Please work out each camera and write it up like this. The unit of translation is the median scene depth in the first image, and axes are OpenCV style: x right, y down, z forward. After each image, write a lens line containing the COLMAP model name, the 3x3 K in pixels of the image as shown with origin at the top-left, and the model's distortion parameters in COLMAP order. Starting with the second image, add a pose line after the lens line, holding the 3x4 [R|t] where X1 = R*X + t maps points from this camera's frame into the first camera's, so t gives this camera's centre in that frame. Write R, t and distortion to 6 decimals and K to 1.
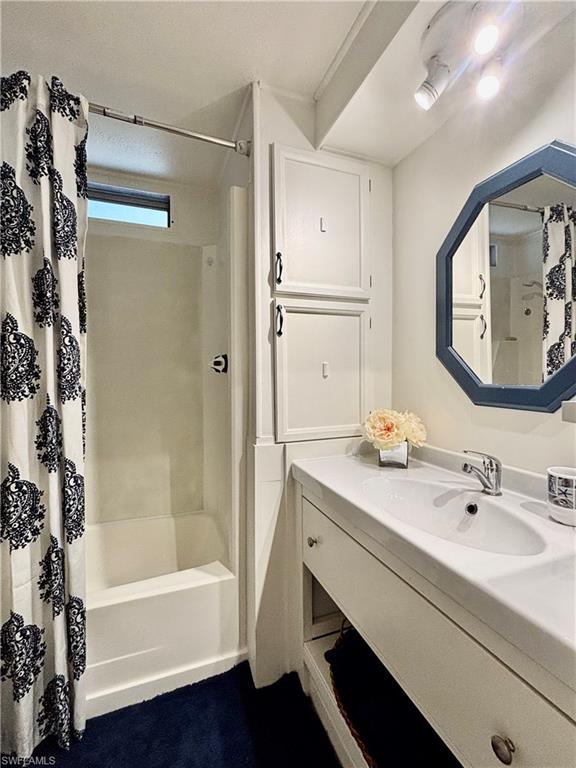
lens RADIAL K [[342.1, 0, 287.5], [0, 342.1, 382.9], [0, 0, 1]] dist [-0.000485, 0.000934]
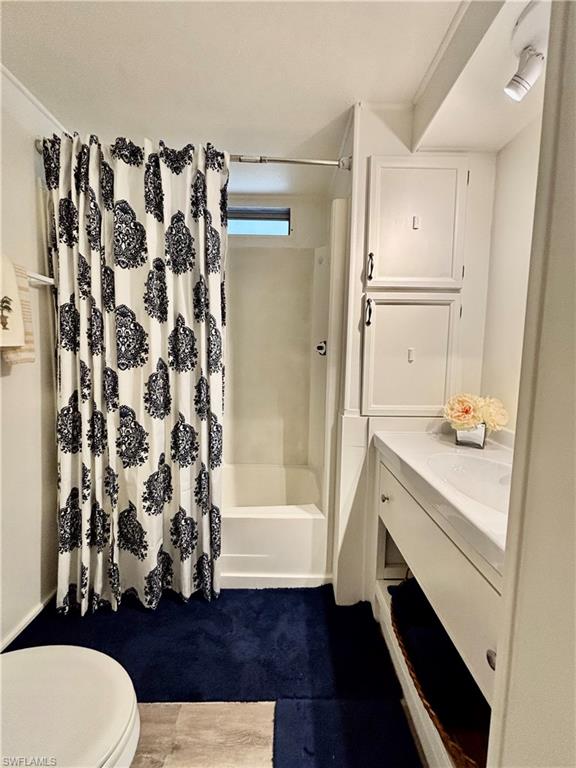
lens RADIAL K [[319.9, 0, 288.6], [0, 319.9, 382.2], [0, 0, 1]] dist [-0.002045, -0.001226]
pose [[0.935569, 0.050777, -0.349475, 0.122979], [-0.030339, 0.997507, 0.063713, -0.005096], [0.351838, -0.049006, 0.934777, -0.143537]]
